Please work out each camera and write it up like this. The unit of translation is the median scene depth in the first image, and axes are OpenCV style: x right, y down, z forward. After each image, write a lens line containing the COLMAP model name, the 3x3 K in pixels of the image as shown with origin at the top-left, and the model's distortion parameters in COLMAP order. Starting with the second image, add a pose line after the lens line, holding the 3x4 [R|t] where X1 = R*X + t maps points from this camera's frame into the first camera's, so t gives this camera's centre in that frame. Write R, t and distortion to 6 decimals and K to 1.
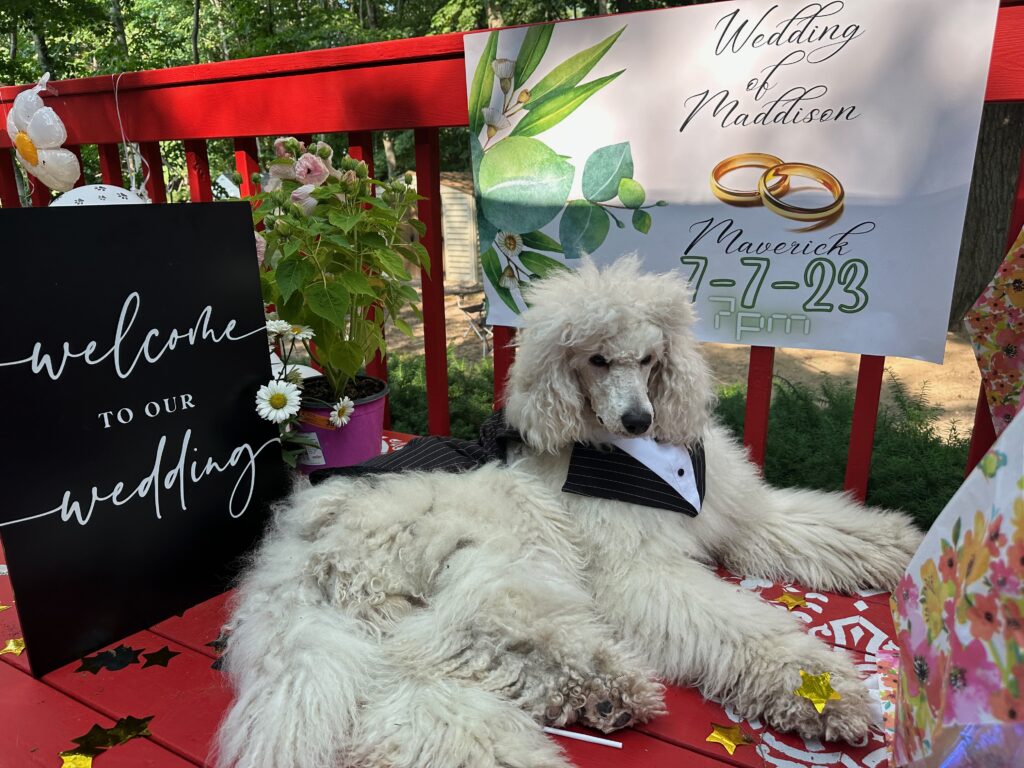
lens RADIAL K [[726.5, 0, 516.7], [0, 726.5, 389.0], [0, 0, 1]] dist [0.032568, -0.053145]
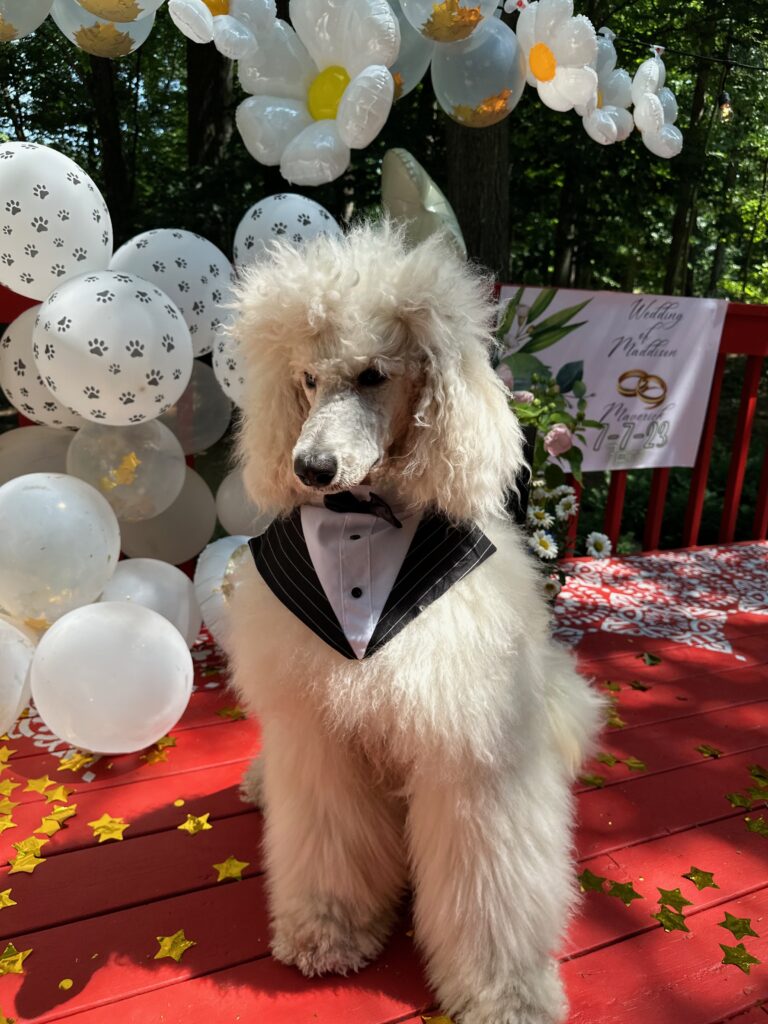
lens RADIAL K [[727.5, 0, 384.7], [0, 727.5, 484.7], [0, 0, 1]] dist [0.049393, -0.052673]
pose [[0.628337, -0.134974, 0.766142, -1.537700], [0.153405, 0.986994, 0.048071, -0.209077], [-0.762666, 0.087325, 0.640871, 0.284254]]
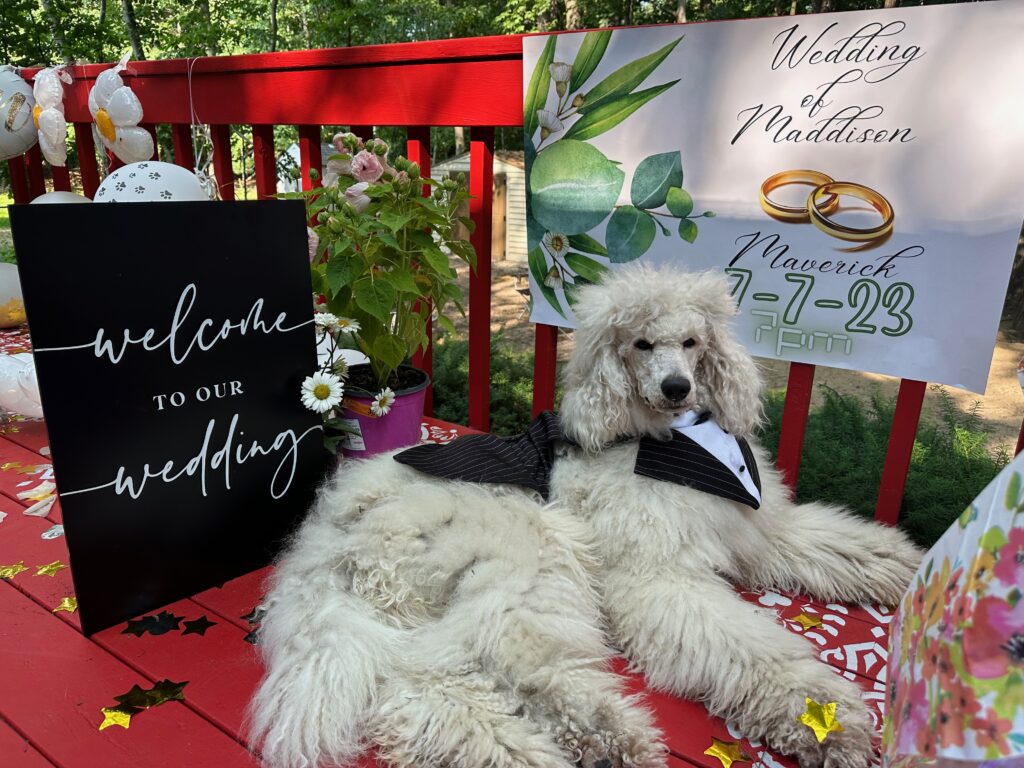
lens RADIAL K [[725.7, 0, 521.9], [0, 725.7, 385.9], [0, 0, 1]] dist [0.049922, -0.089663]
pose [[0.995847, 0.062473, -0.066229, 0.025046], [-0.060881, 0.997812, 0.025794, -0.030748], [0.067695, -0.021655, 0.997471, -0.022376]]
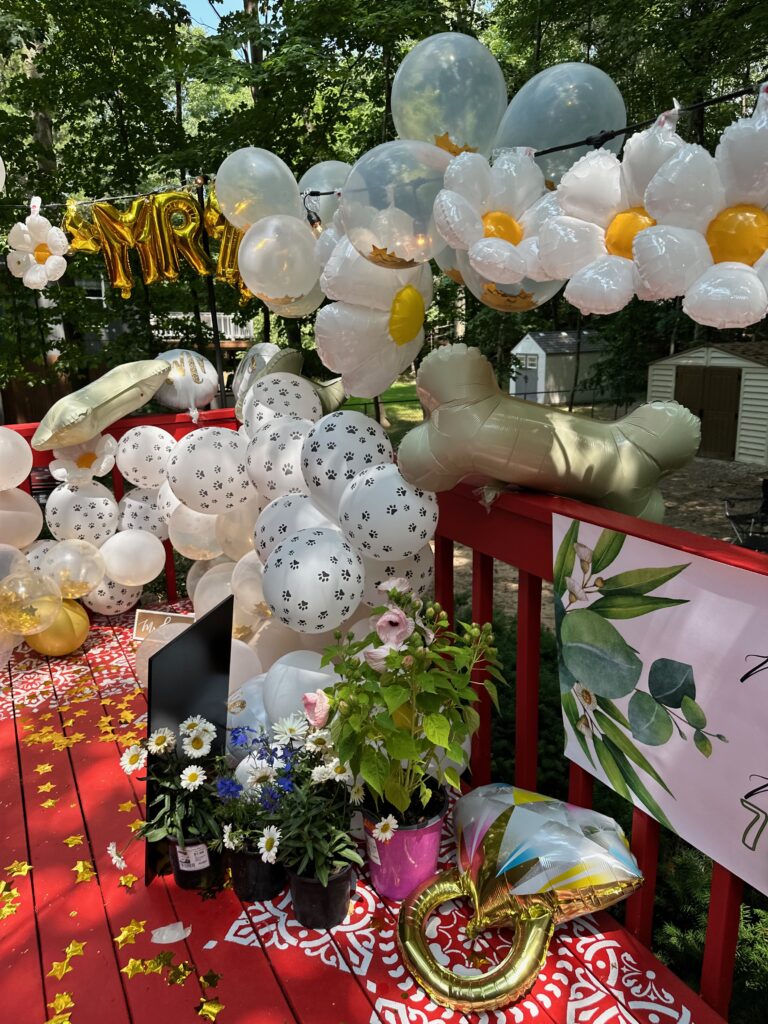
lens RADIAL K [[724.9, 0, 364.0], [0, 724.9, 498.9], [0, 0, 1]] dist [0.033331, -0.052106]
pose [[0.825399, 0.122265, -0.551151, 0.304808], [-0.133338, 0.990866, 0.020123, -0.529488], [0.548577, 0.056880, 0.834163, -0.037296]]
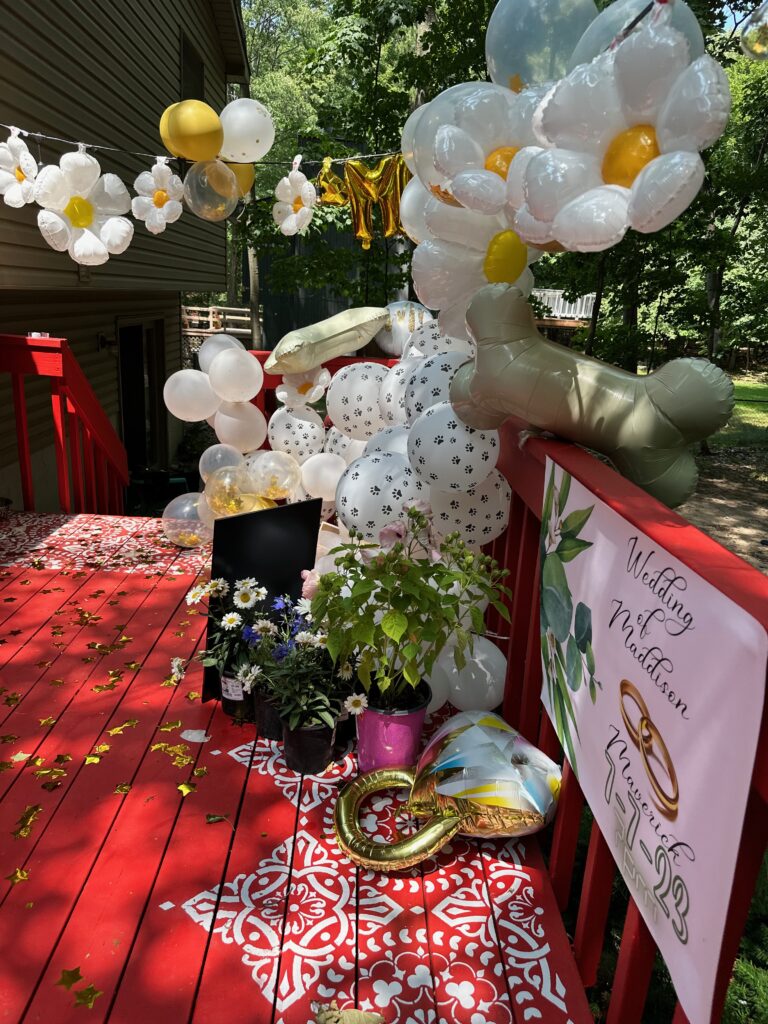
lens RADIAL K [[720.0, 0, 388.1], [0, 720.0, 516.3], [0, 0, 1]] dist [0.129772, -0.255246]
pose [[0.493310, 0.283123, -0.822488, 0.789245], [-0.285930, 0.945783, 0.154070, -0.538678], [0.821517, 0.159170, 0.547518, 0.246405]]
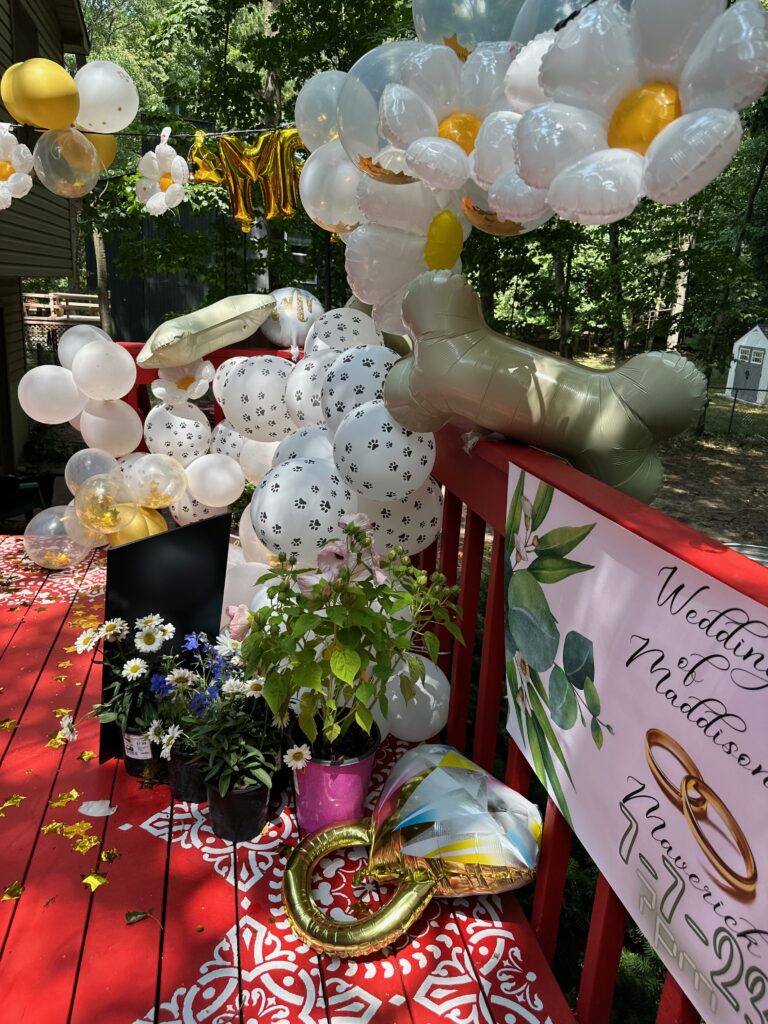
lens RADIAL K [[726.2, 0, 383.2], [0, 726.2, 498.9], [0, 0, 1]] dist [0.032011, -0.051033]
pose [[0.646495, 0.250191, -0.720728, 0.571567], [-0.260307, 0.960346, 0.099875, -0.529972], [0.717136, 0.123042, 0.685986, 0.243128]]
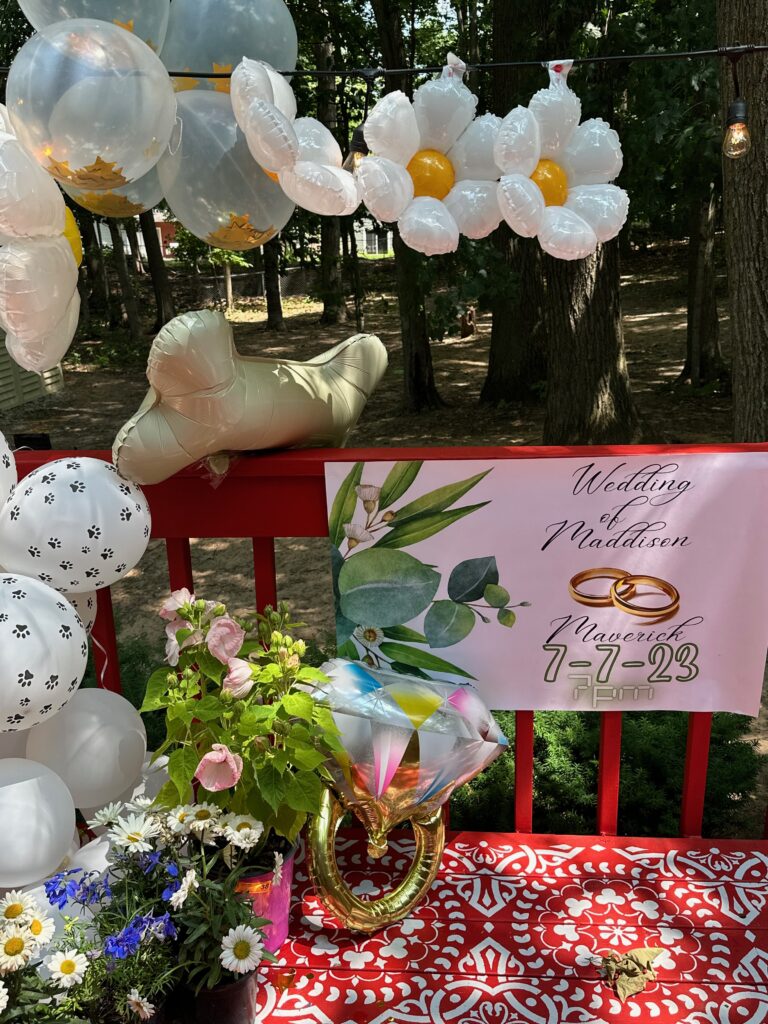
lens RADIAL K [[922.4, 0, 384.0], [0, 922.4, 512.0], [0, 0, 1]] dist [0.146275, -0.279970]
pose [[0.916107, -0.138957, 0.376083, -0.531135], [0.126993, 0.990290, 0.056553, -0.518349], [-0.380290, -0.004049, 0.924859, -0.240951]]
